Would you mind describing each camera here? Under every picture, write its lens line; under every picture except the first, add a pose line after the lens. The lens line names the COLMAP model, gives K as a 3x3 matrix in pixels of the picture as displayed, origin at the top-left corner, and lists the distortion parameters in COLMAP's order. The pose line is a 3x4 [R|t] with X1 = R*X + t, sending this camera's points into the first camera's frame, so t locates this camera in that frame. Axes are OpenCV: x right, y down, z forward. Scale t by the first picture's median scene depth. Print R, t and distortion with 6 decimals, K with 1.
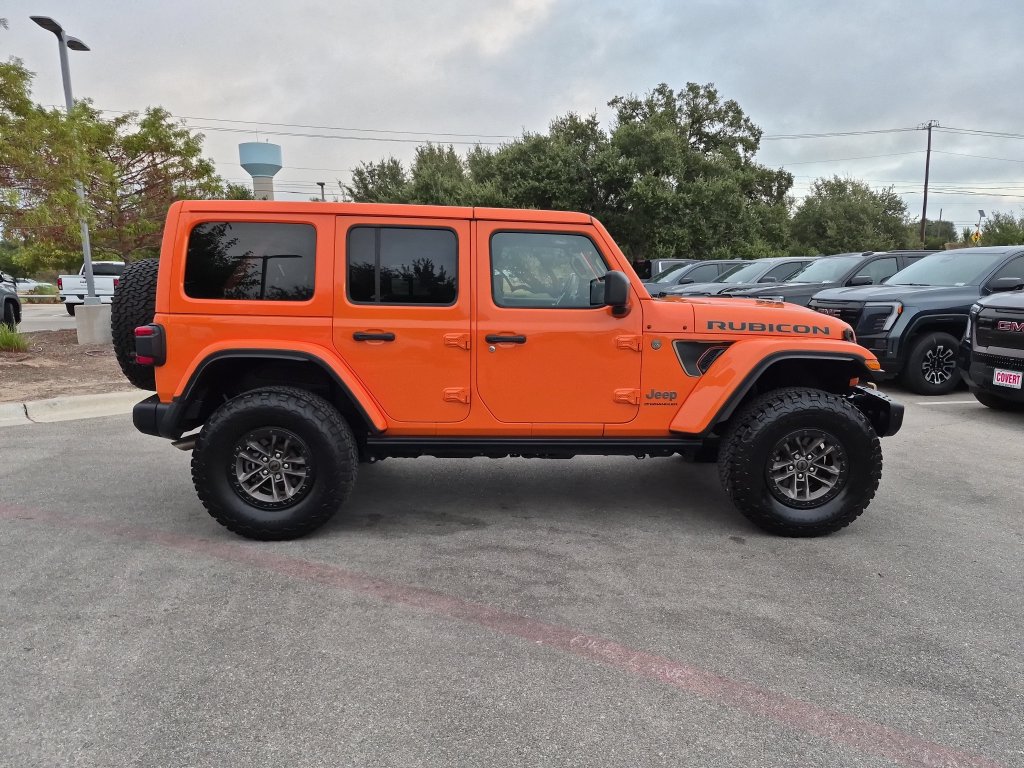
lens RADIAL K [[717.9, 0, 518.2], [0, 717.9, 385.5], [0, 0, 1]] dist [0.070877, -0.054684]
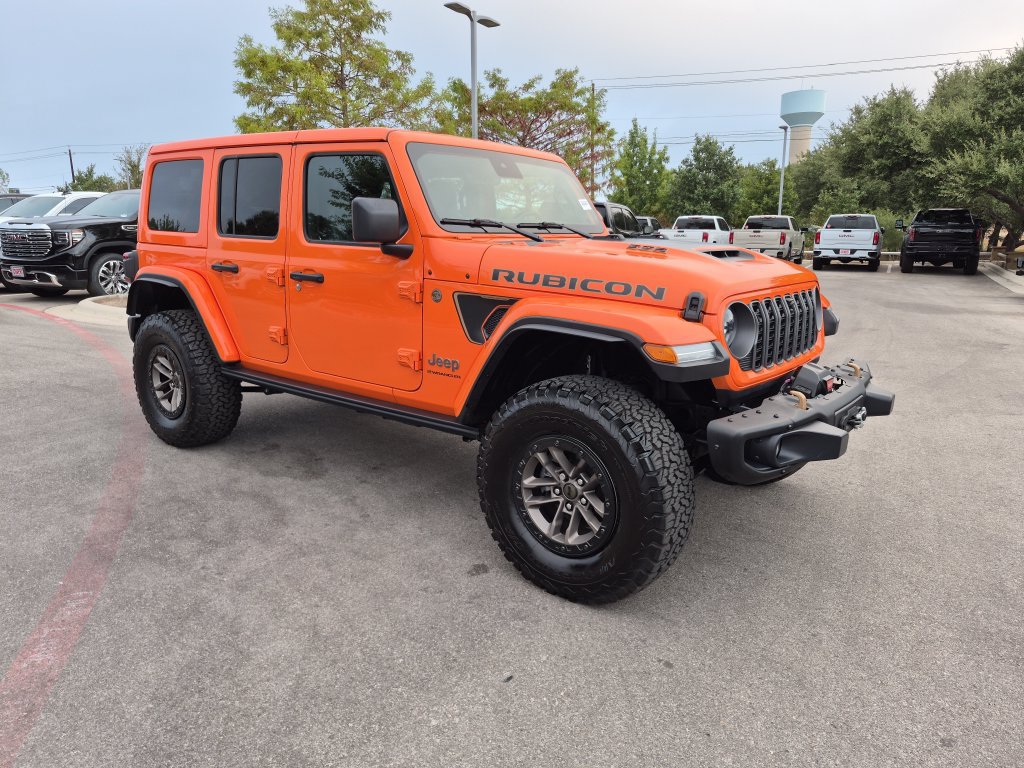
lens RADIAL K [[719.8, 0, 510.4], [0, 719.8, 381.1], [0, 0, 1]] dist [0.062484, -0.054447]
pose [[0.756936, 0.140747, -0.638153, 0.746694], [-0.106037, 0.990043, 0.092583, -0.045763], [0.644829, -0.002411, 0.764323, 0.450023]]
